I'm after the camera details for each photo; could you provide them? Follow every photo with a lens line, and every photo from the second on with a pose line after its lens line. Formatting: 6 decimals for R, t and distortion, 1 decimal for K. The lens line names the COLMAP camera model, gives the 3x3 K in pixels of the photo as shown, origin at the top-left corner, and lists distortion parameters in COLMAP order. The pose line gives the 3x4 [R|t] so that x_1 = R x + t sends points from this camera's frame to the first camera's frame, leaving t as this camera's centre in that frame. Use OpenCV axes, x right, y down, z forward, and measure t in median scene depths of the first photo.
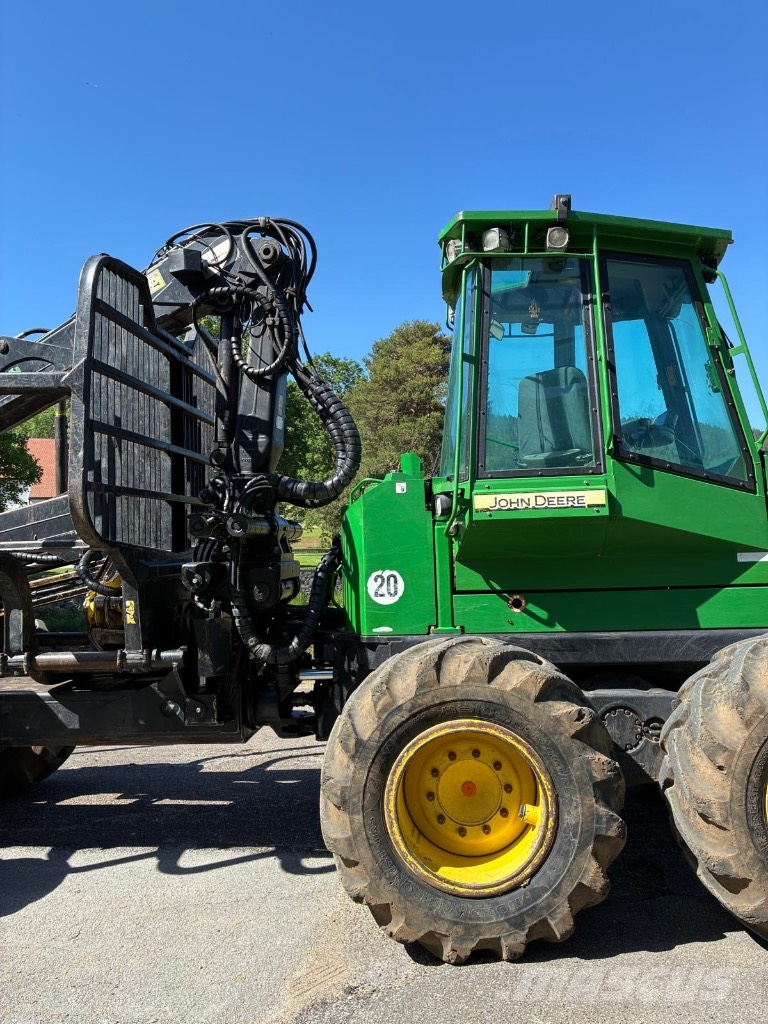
lens RADIAL K [[764.6, 0, 359.6], [0, 764.6, 514.1], [0, 0, 1]] dist [0.062296, -0.085250]
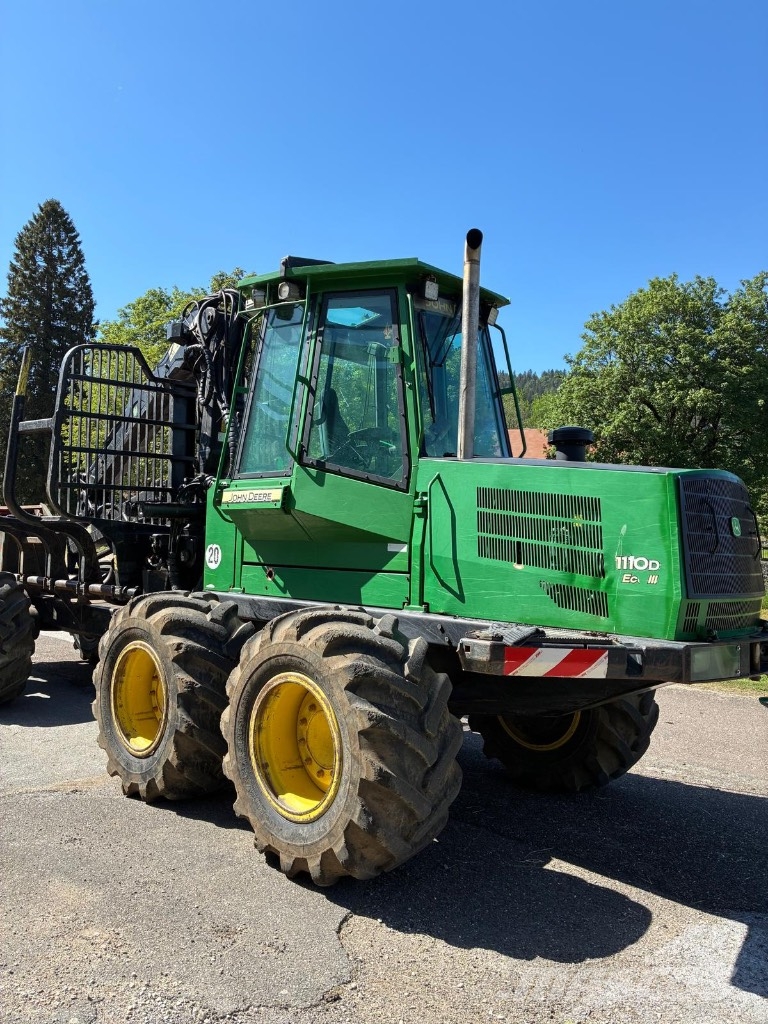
lens RADIAL K [[764.6, 0, 359.6], [0, 764.6, 514.1], [0, 0, 1]] dist [0.062296, -0.085250]
pose [[0.778796, 0.027043, -0.626694, 1.192422], [-0.012109, 0.999532, 0.028084, -0.025732], [0.627160, -0.014283, 0.778760, 0.080904]]
